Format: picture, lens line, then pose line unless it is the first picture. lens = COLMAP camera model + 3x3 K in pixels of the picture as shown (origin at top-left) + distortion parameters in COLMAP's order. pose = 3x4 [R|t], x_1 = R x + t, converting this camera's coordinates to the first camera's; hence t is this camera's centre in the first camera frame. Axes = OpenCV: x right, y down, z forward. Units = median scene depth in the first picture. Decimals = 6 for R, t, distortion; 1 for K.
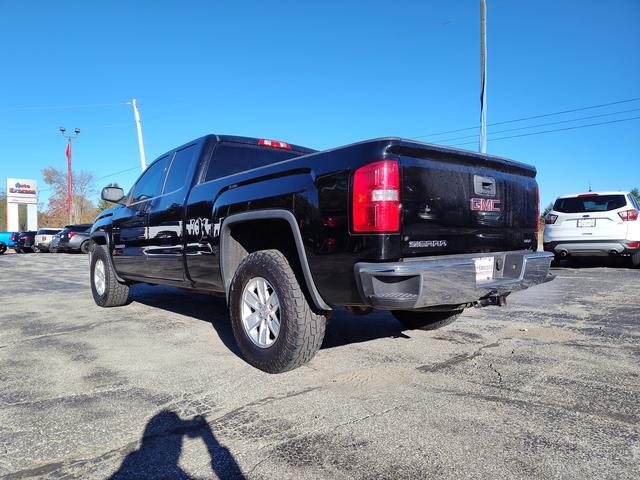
lens RADIAL K [[446.7, 0, 318.2], [0, 446.7, 230.3], [0, 0, 1]] dist [0.011398, 0.000395]
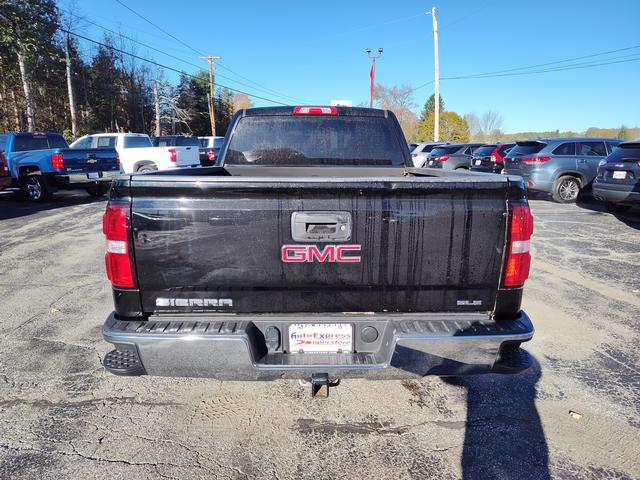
lens RADIAL K [[444.3, 0, 316.4], [0, 444.3, 242.8], [0, 0, 1]] dist [0.011364, -0.003623]
pose [[0.761526, 0.153440, -0.629710, 0.677765], [-0.005436, 0.973051, 0.230527, -0.195298], [0.648112, -0.172129, 0.741838, 0.429485]]
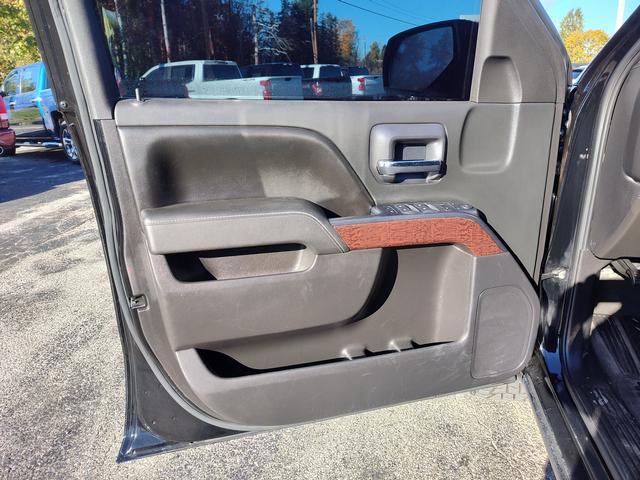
lens RADIAL K [[439.7, 0, 310.4], [0, 439.7, 232.9], [0, 0, 1]] dist [-0.000638, -0.002477]
pose [[0.596200, 0.259821, -0.759631, -0.557144], [0.026929, 0.939180, 0.342368, -0.117602], [0.802384, -0.224576, 0.552942, 1.256668]]
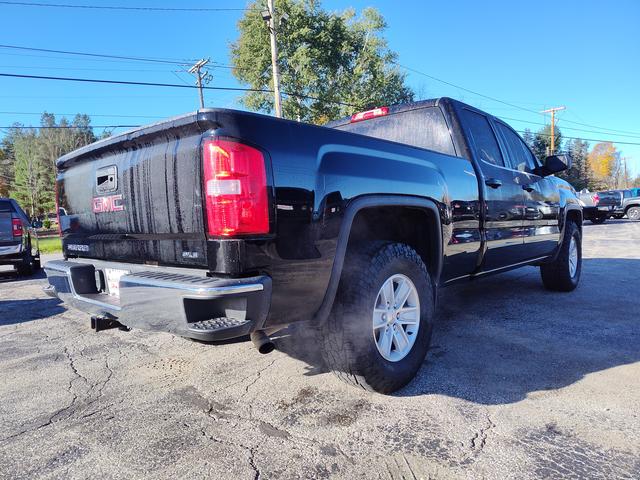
lens RADIAL K [[444.1, 0, 320.0], [0, 444.1, 240.0], [0, 0, 1]] dist [0.010664, -0.007581]
pose [[0.099310, 0.060083, -0.993241, 1.031798], [0.054421, 0.996353, 0.065713, -0.021289], [0.993567, -0.060579, 0.095678, 1.113968]]
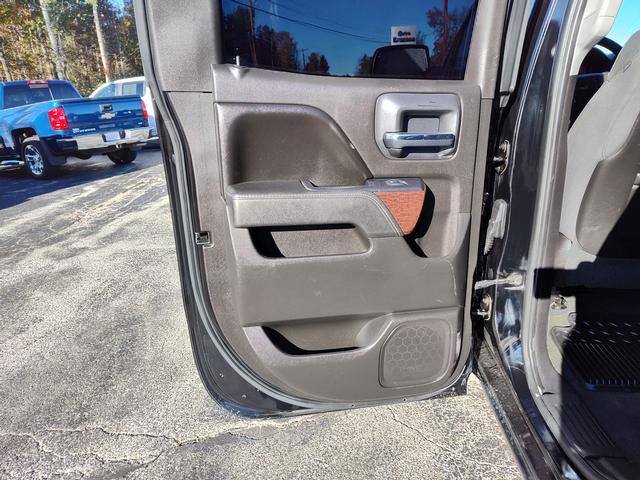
lens RADIAL K [[440.8, 0, 320.0], [0, 440.8, 240.0], [0, 0, 1]] dist [-0.003561, 0.001458]
pose [[0.706451, 0.200009, -0.678914, -0.364808], [0.059893, 0.938905, 0.338925, -0.111916], [0.705223, -0.280096, 0.651311, 1.045397]]
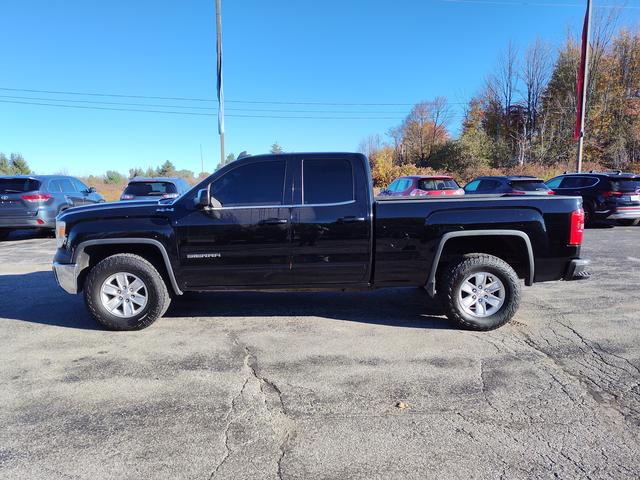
lens RADIAL K [[440.8, 0, 320.0], [0, 440.8, 240.0], [0, 0, 1]] dist [-0.003561, 0.001458]
pose [[0.647863, -0.077958, 0.757757, -1.487332], [-0.021474, 0.992485, 0.120467, -0.160601], [-0.761454, -0.094318, 0.641321, 0.427655]]
